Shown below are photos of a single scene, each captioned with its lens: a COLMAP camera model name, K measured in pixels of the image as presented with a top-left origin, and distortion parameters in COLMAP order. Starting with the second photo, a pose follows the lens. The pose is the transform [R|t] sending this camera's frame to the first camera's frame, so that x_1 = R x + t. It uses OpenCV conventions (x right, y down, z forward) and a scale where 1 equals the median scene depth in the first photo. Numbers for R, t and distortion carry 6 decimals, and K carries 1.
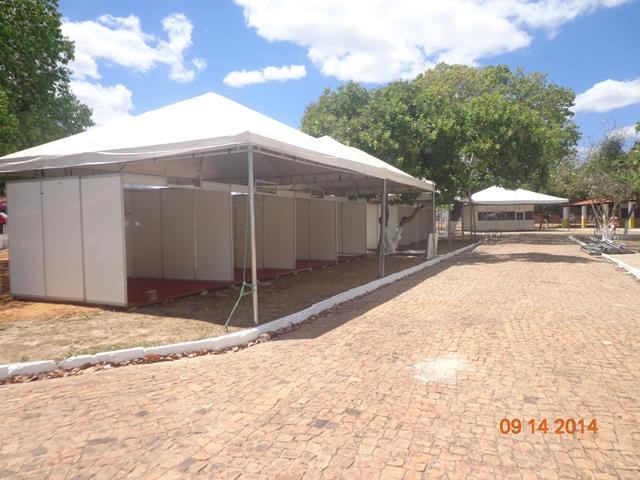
lens RADIAL K [[459.9, 0, 321.7], [0, 459.9, 253.2], [0, 0, 1]] dist [-0.002044, 0.115999]
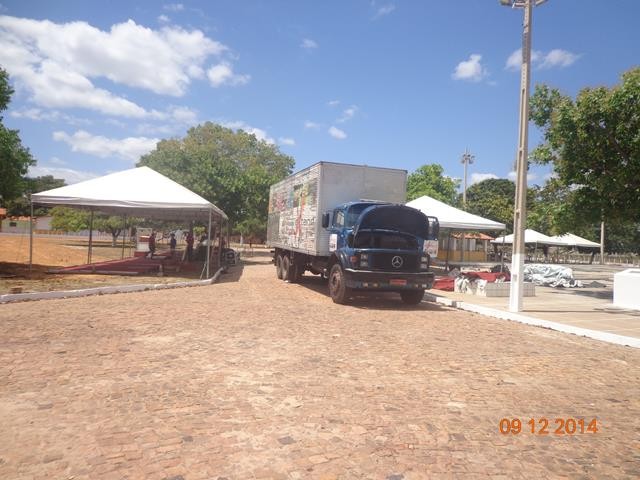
lens RADIAL K [[467.2, 0, 322.4], [0, 467.2, 241.8], [0, 0, 1]] dist [-0.013377, 0.011732]
pose [[0.830552, 0.035990, 0.555778, -0.456905], [-0.000914, 0.997997, -0.063260, 0.052080], [-0.556941, 0.052032, 0.828921, -0.647448]]
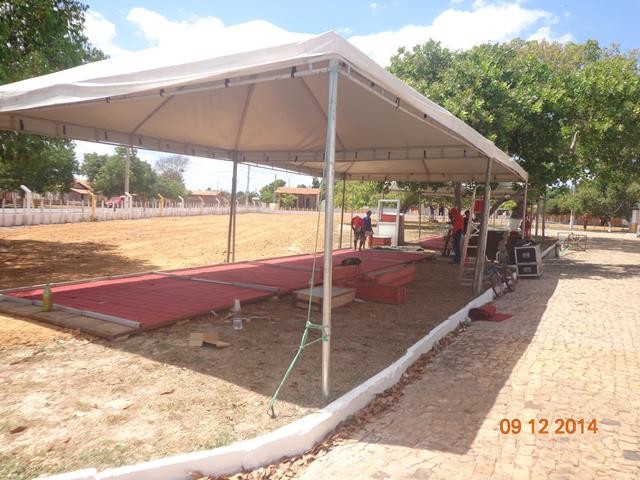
lens RADIAL K [[467.2, 0, 322.4], [0, 467.2, 241.8], [0, 0, 1]] dist [-0.013377, 0.011732]
pose [[0.995899, 0.049053, -0.076020, -0.048561], [-0.049312, 0.998782, -0.001530, -0.011613], [0.075853, 0.005273, 0.997105, 0.195066]]
